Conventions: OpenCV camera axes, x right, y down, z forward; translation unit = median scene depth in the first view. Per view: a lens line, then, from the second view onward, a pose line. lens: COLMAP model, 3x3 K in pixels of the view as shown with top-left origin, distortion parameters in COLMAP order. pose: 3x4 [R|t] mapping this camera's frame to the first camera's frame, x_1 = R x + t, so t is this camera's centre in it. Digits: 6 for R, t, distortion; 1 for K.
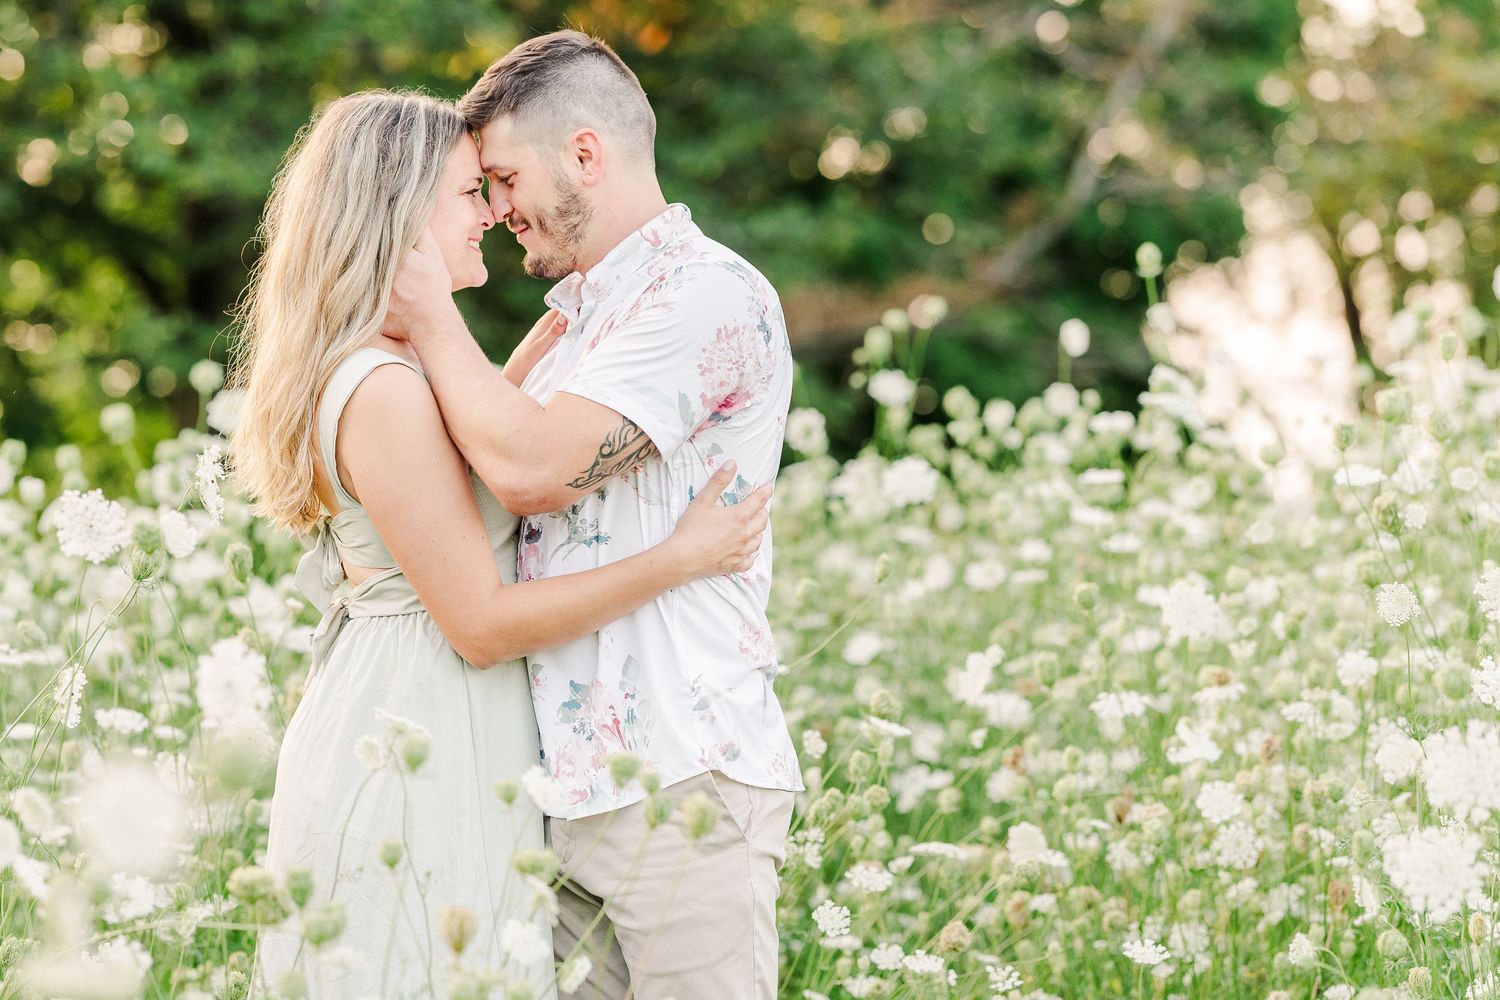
lens RADIAL K [[3859.4, 0, 750.0], [0, 3859.4, 500.0], [0, 0, 1]] dist [-0.274728, -0.095819]
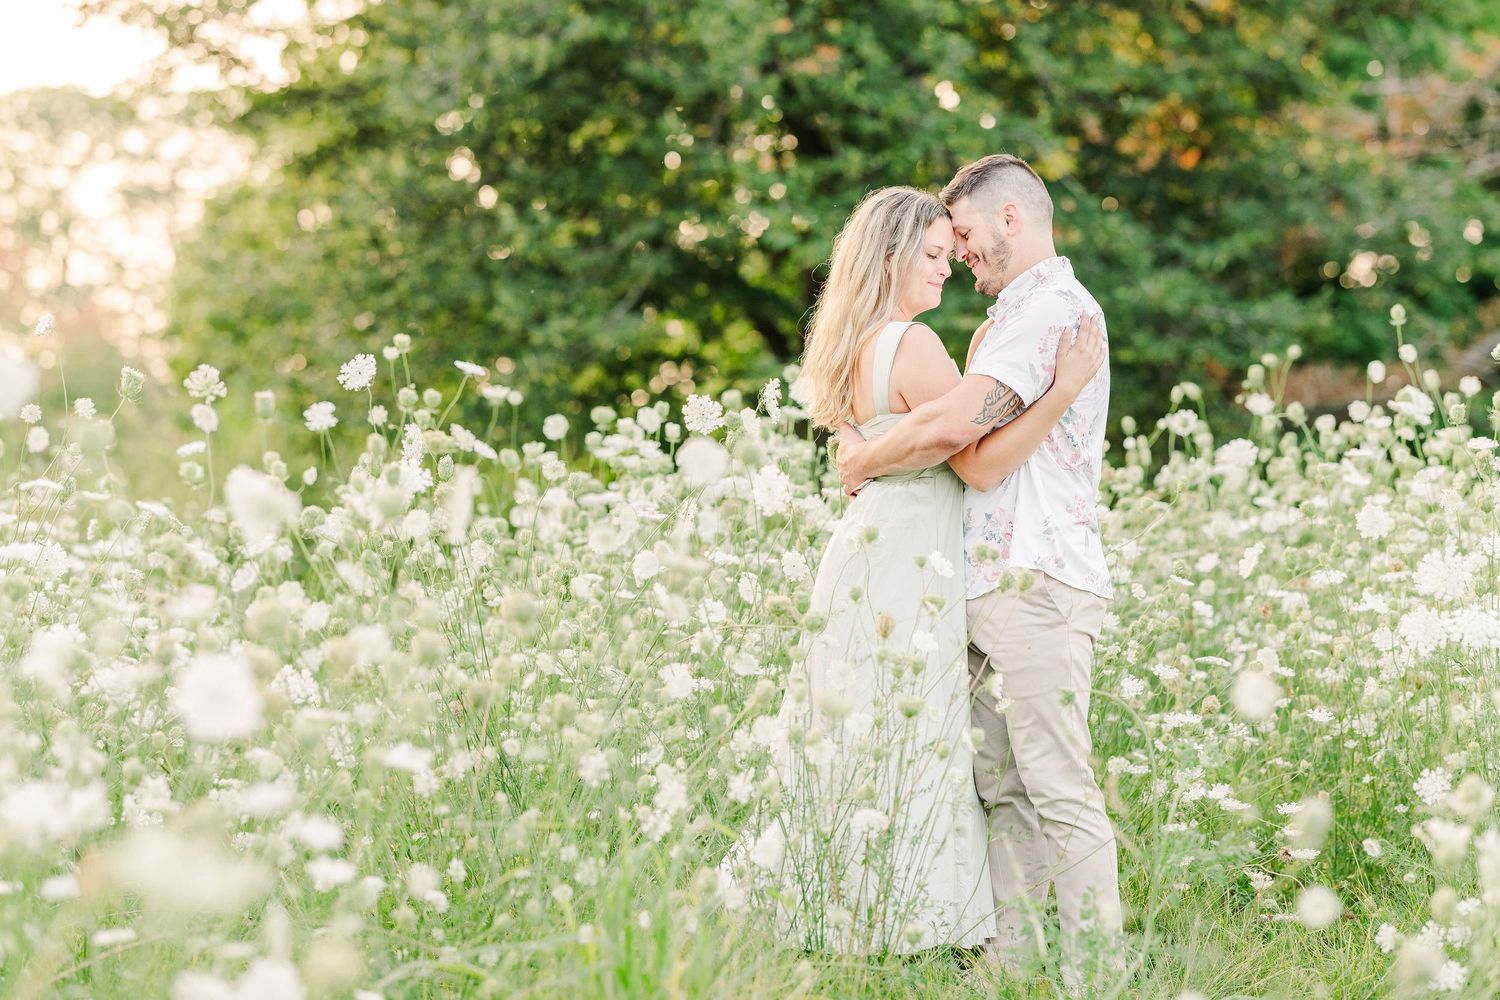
lens RADIAL K [[3859.4, 0, 750.0], [0, 3859.4, 500.0], [0, 0, 1]] dist [-0.274728, -0.095819]
pose [[0.984968, 0.045470, -0.166646, 0.087732], [-0.050334, 0.998418, -0.025075, 0.051909], [0.165242, 0.033086, 0.985698, -0.449419]]
